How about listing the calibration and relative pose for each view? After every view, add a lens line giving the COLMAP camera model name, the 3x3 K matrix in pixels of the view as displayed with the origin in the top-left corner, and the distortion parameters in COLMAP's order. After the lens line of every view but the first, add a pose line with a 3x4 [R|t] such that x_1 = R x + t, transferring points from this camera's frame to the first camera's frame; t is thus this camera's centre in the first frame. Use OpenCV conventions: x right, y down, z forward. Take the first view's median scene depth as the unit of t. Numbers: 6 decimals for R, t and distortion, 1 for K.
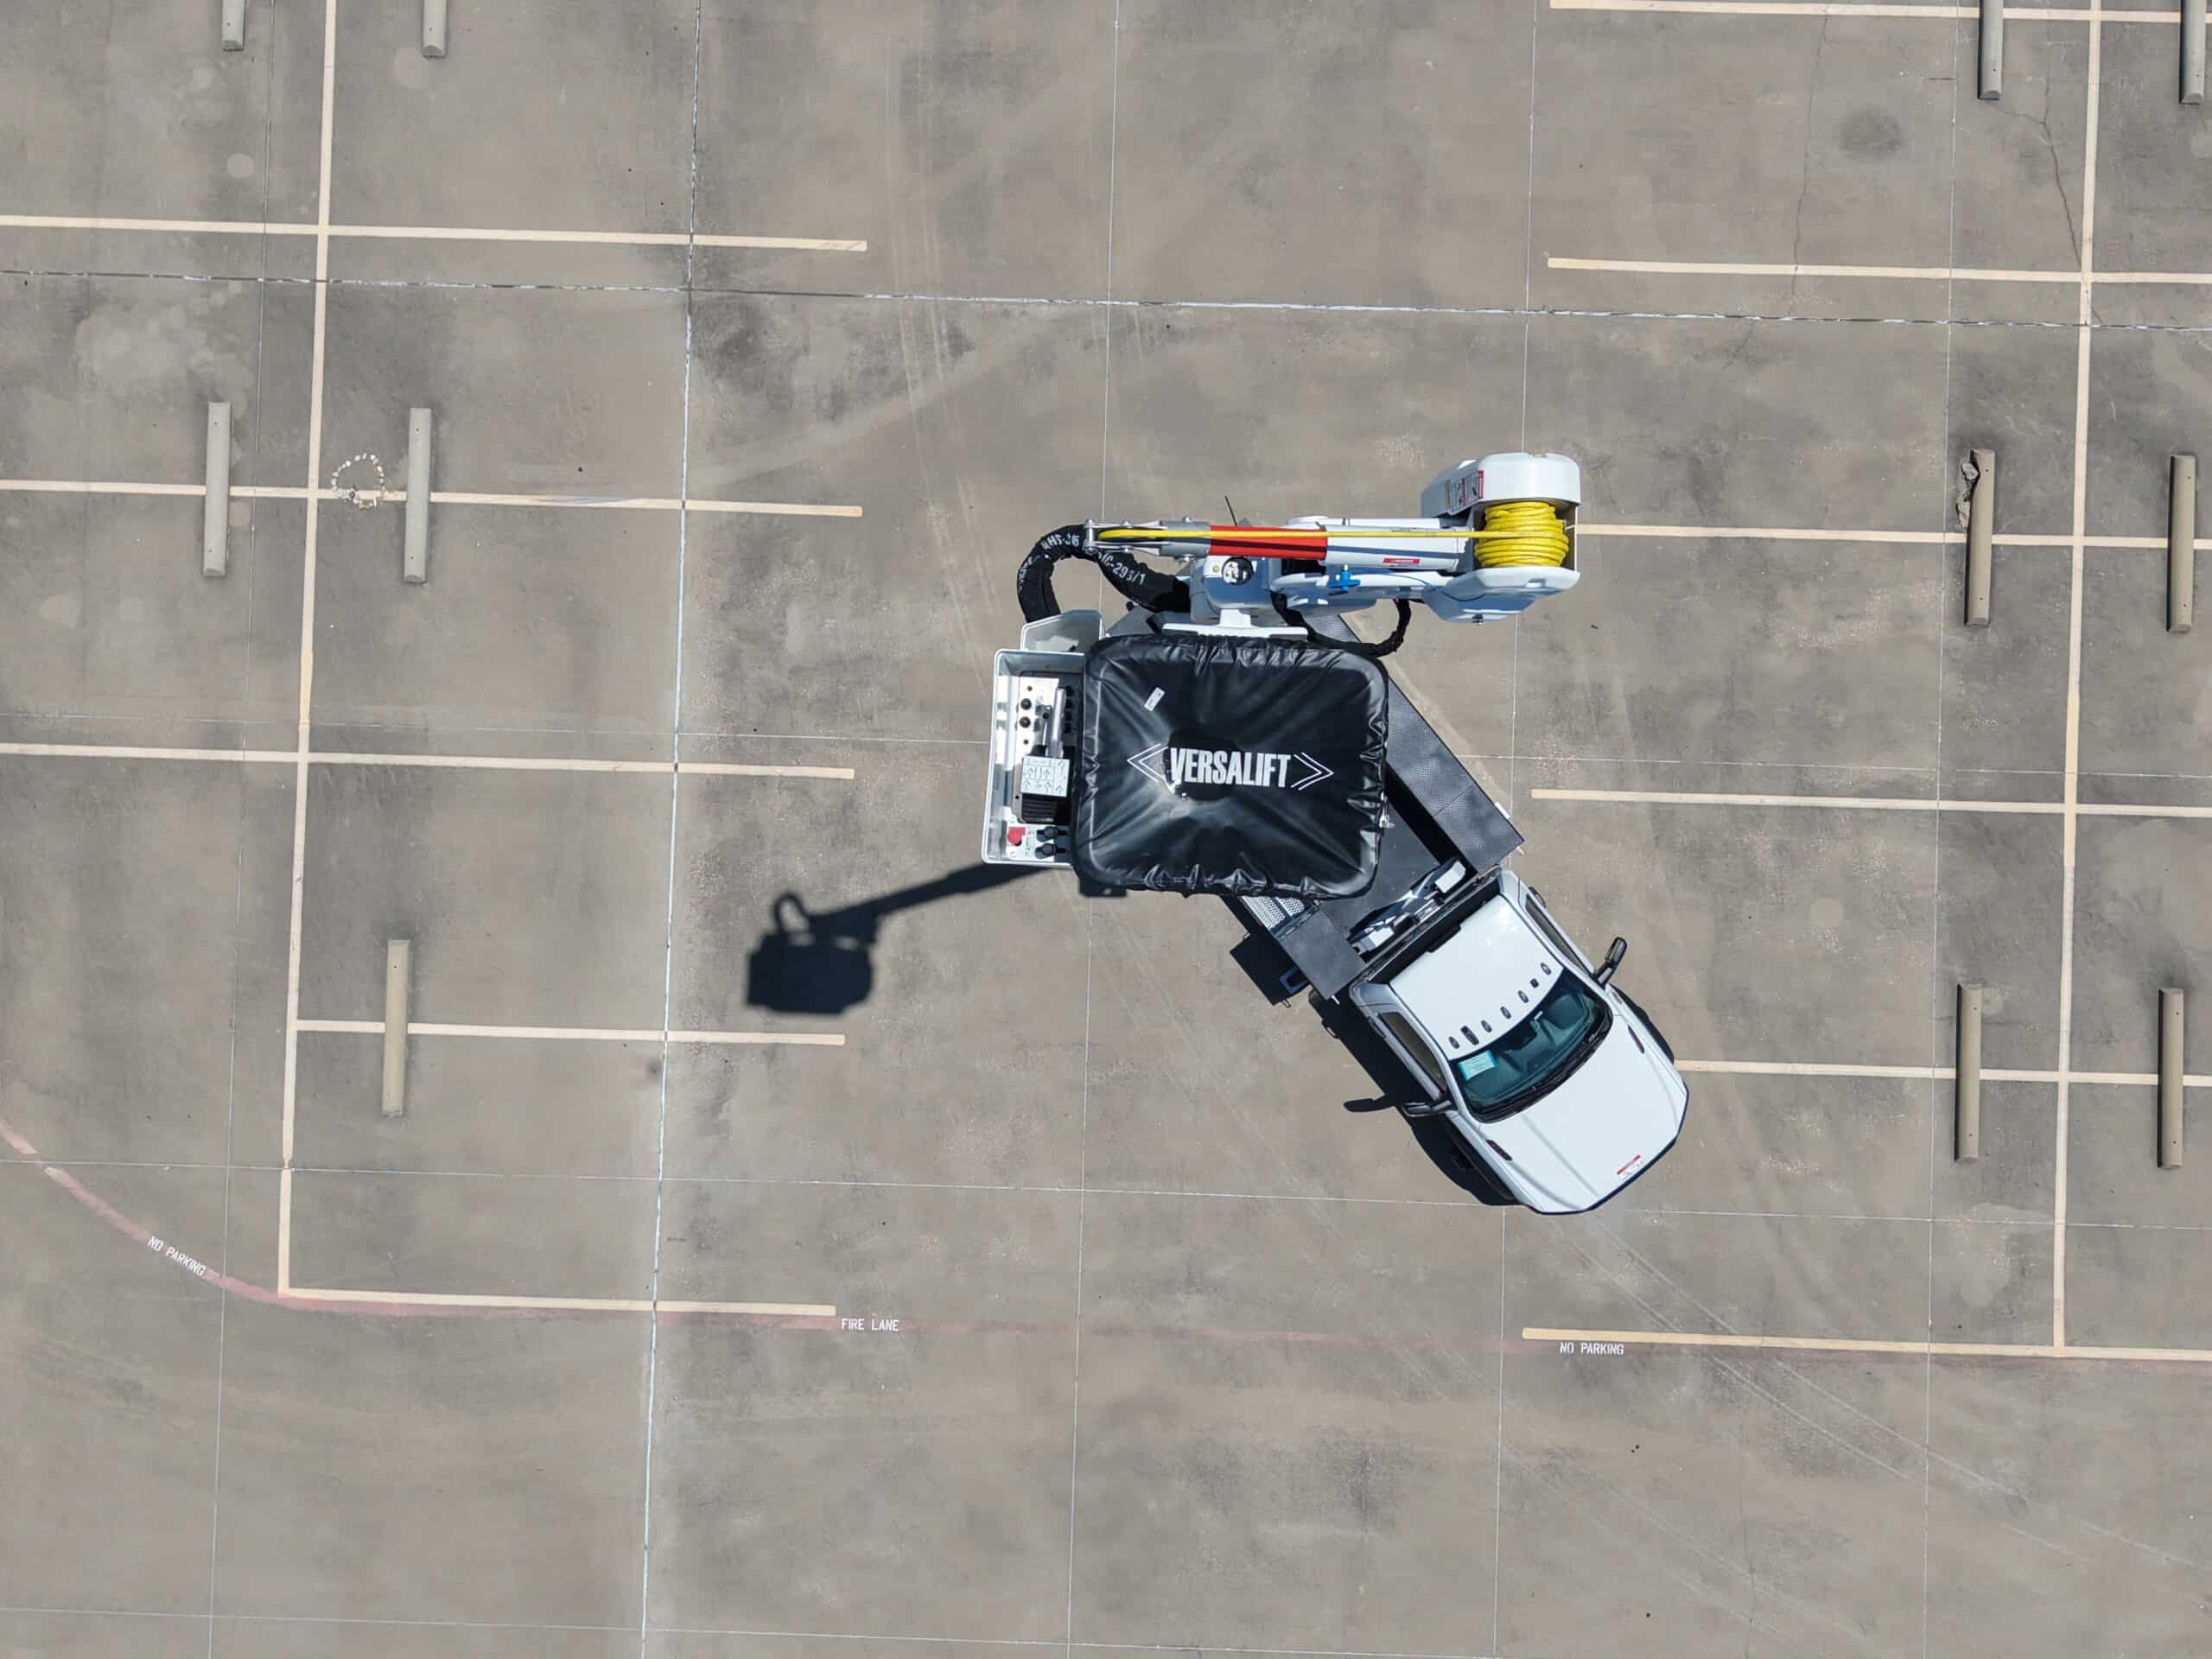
lens RADIAL K [[1480.1, 0, 1106.0], [0, 1480.1, 829.5], [0, 0, 1]] dist [0.022394, -0.023885]
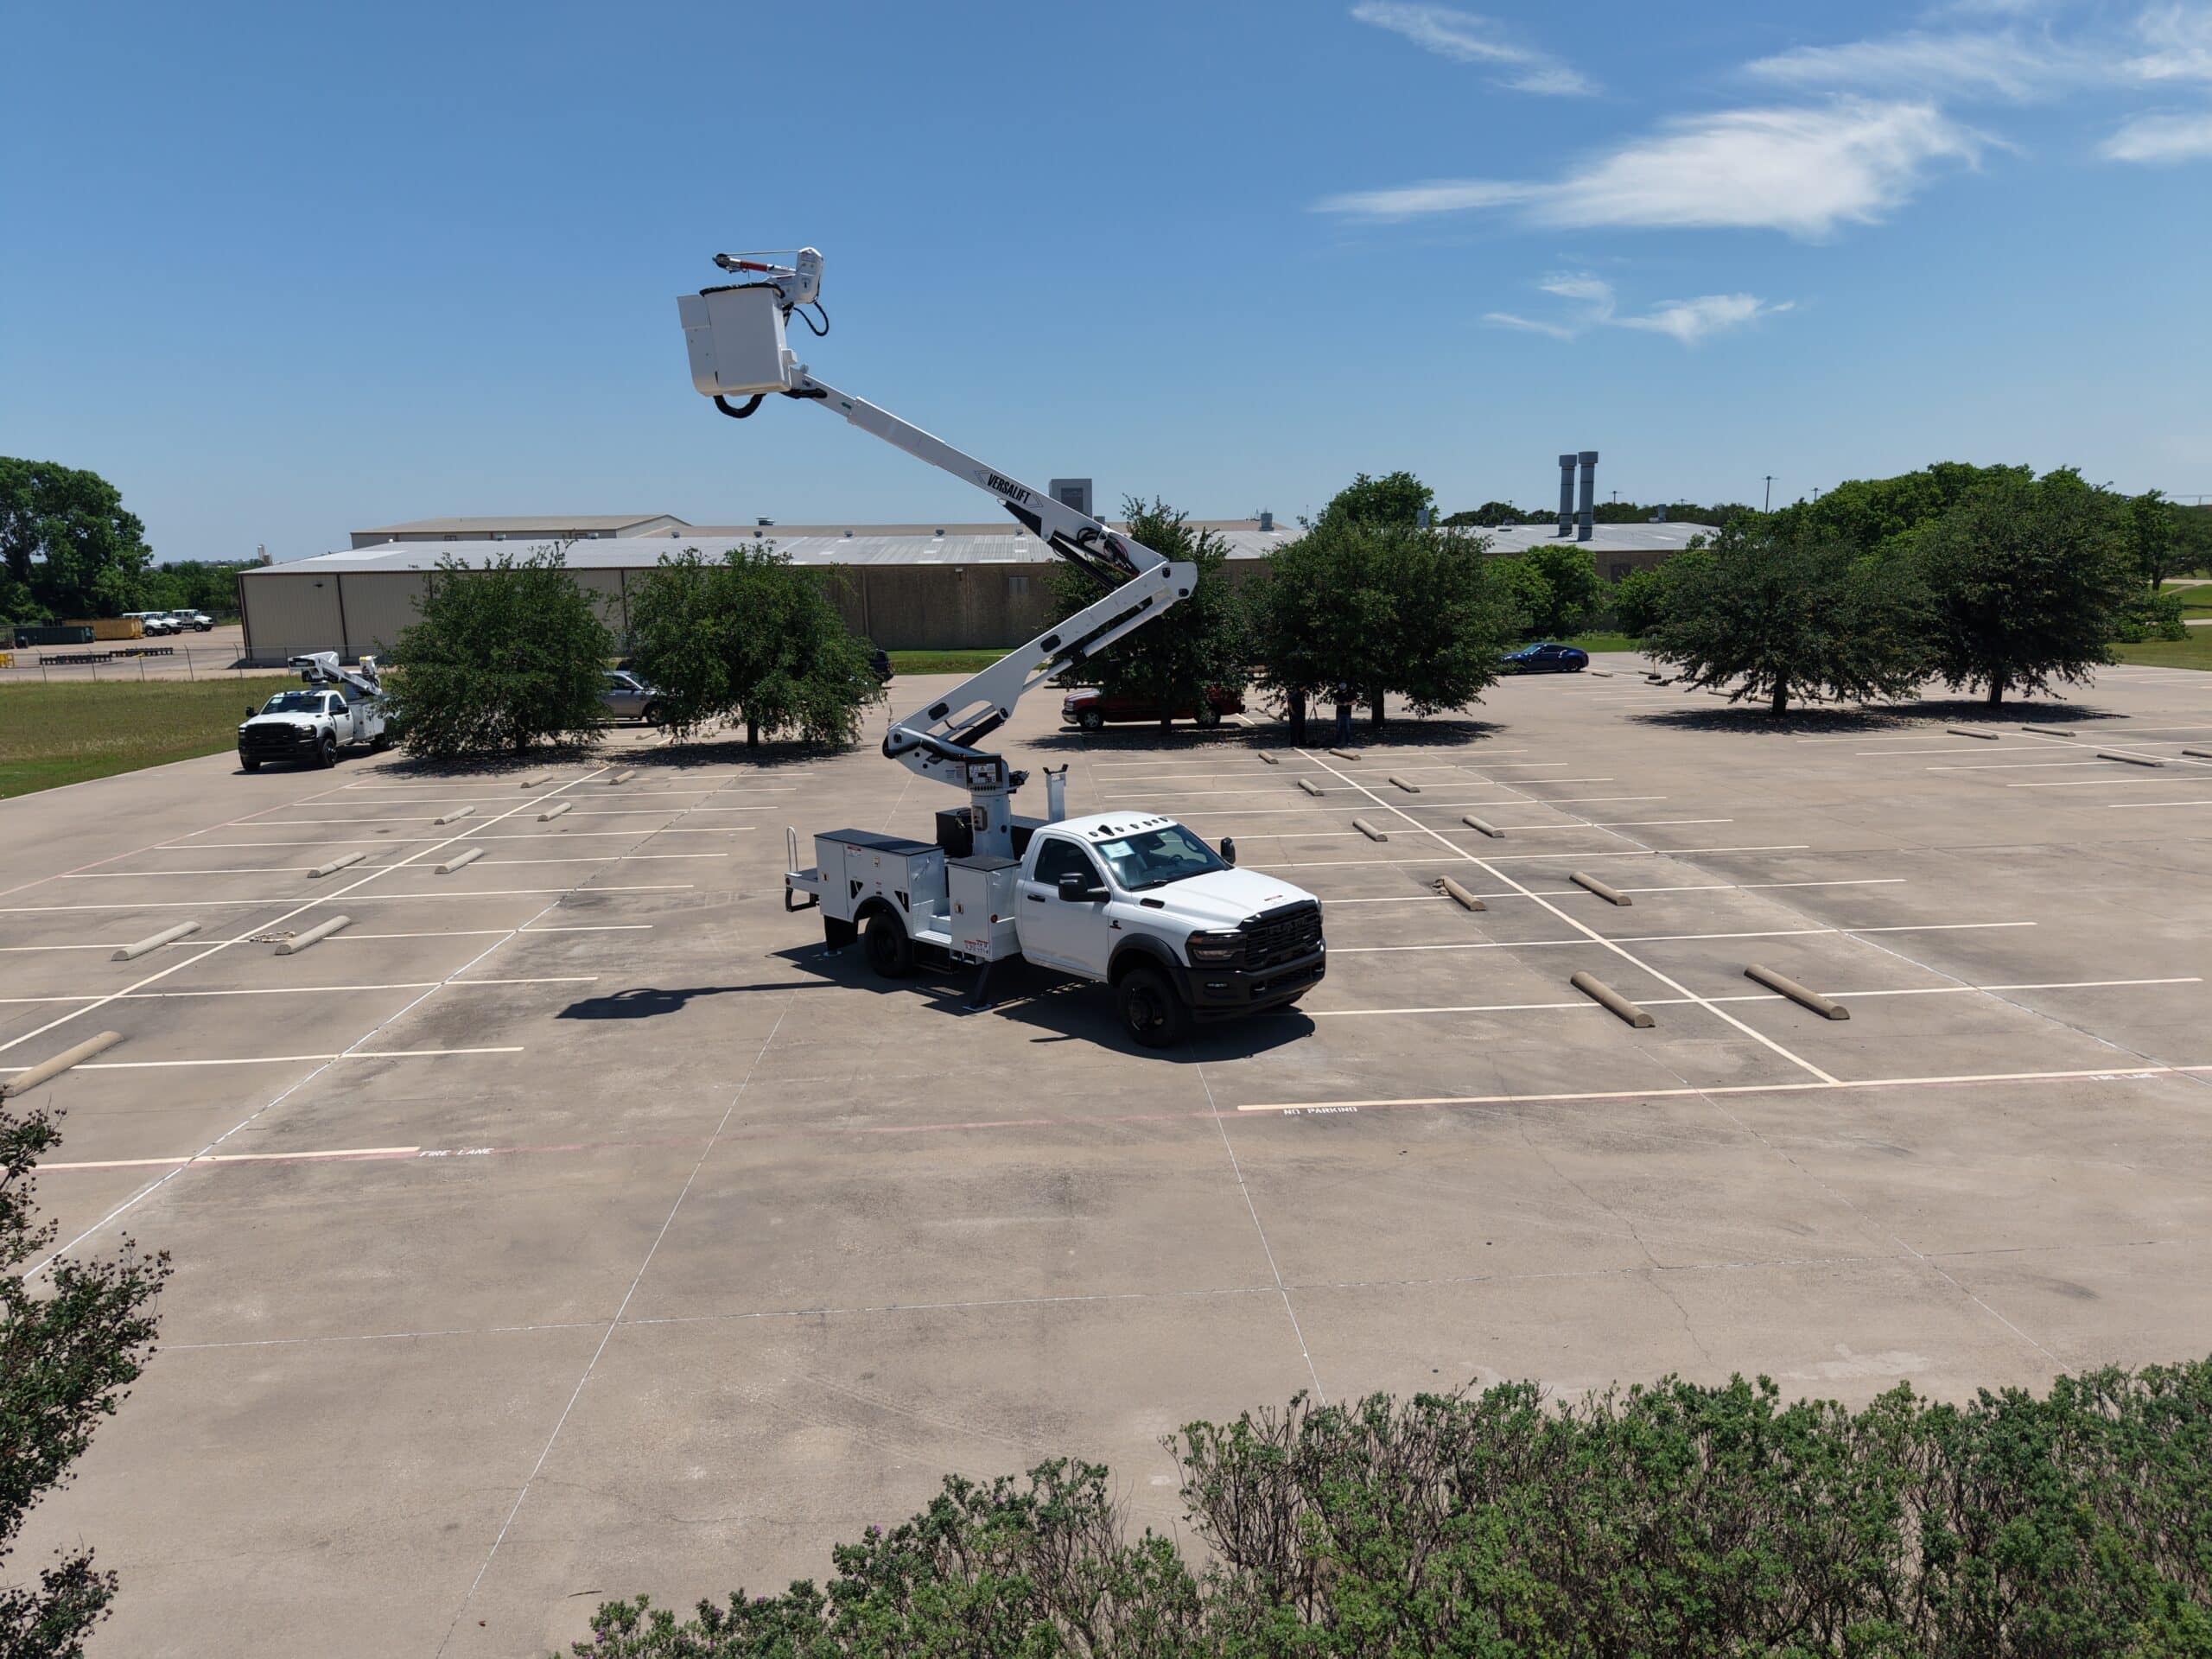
lens RADIAL K [[1480.1, 0, 1106.0], [0, 1480.1, 829.5], [0, 0, 1]] dist [0.022394, -0.023885]
pose [[0.995625, -0.031228, 0.088064, 0.132466], [0.092288, 0.181283, -0.979091, 1.137381], [0.014611, 0.982935, 0.183372, 0.676418]]
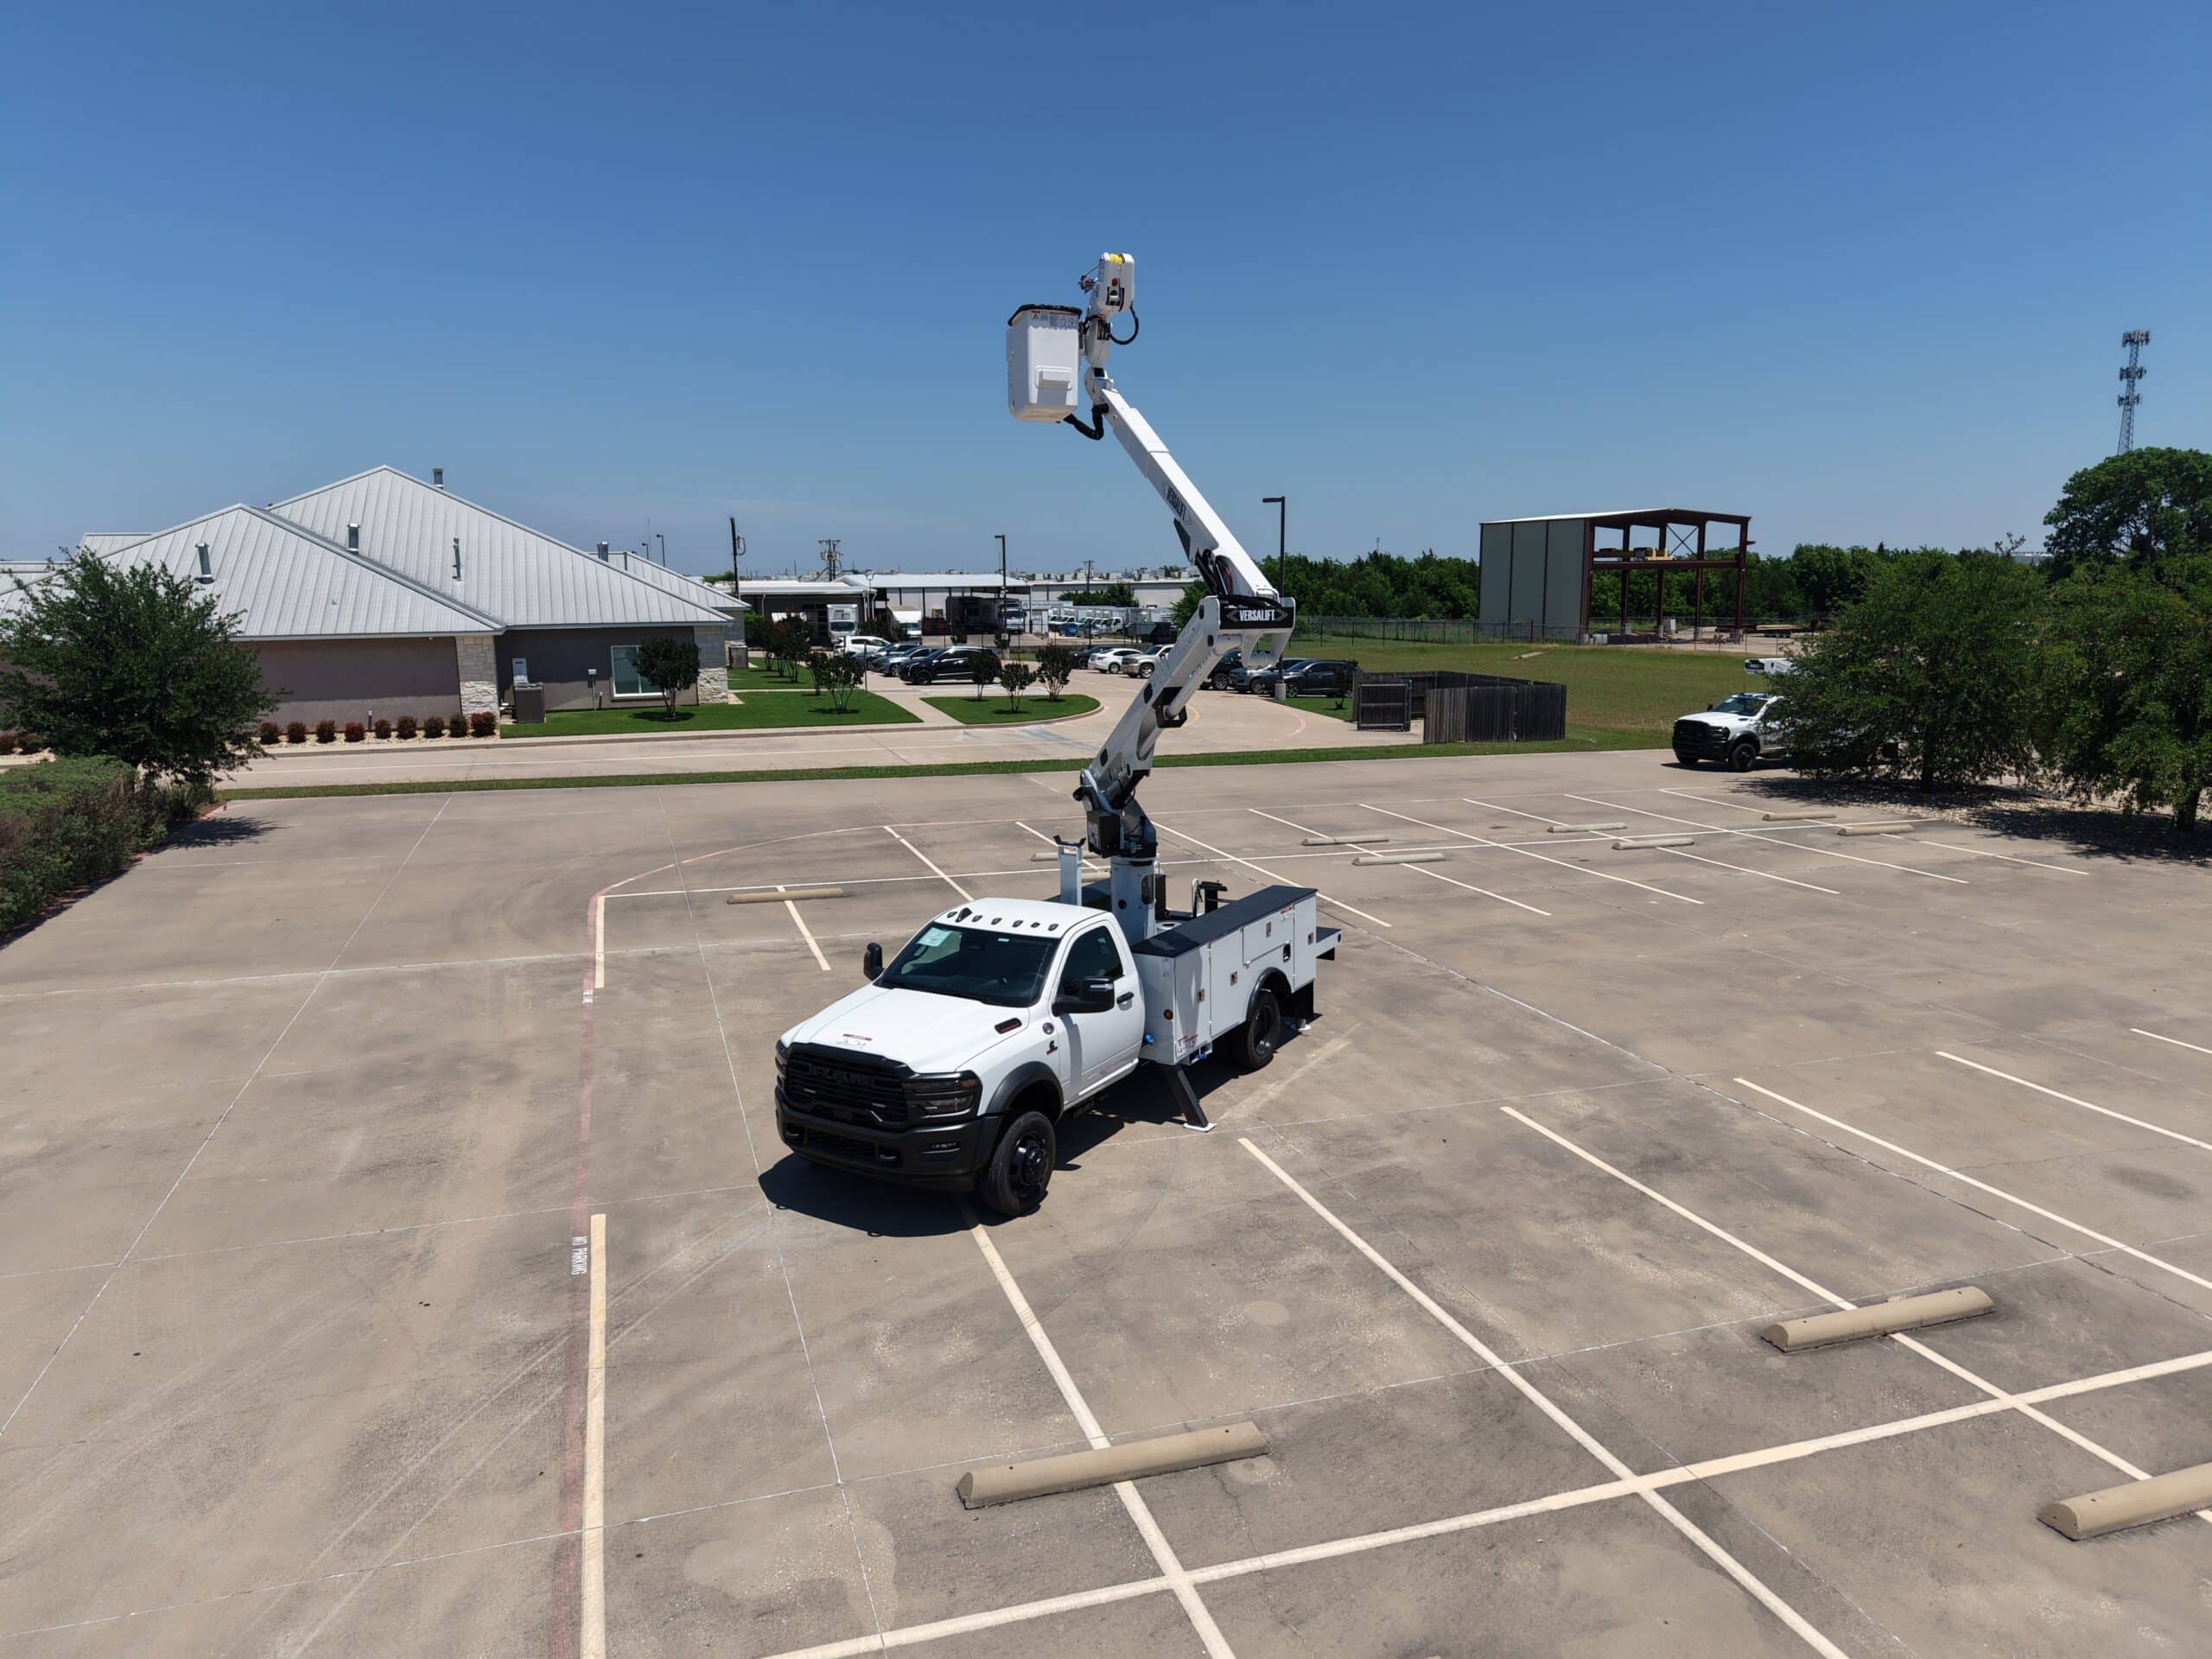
lens RADIAL K [[1480.1, 0, 1106.0], [0, 1480.1, 829.5], [0, 0, 1]] dist [0.022394, -0.023885]
pose [[0.345692, 0.161724, -0.924307, 1.045220], [-0.938317, 0.067593, -0.339105, 0.337386], [0.007636, 0.984518, 0.175115, 0.665403]]
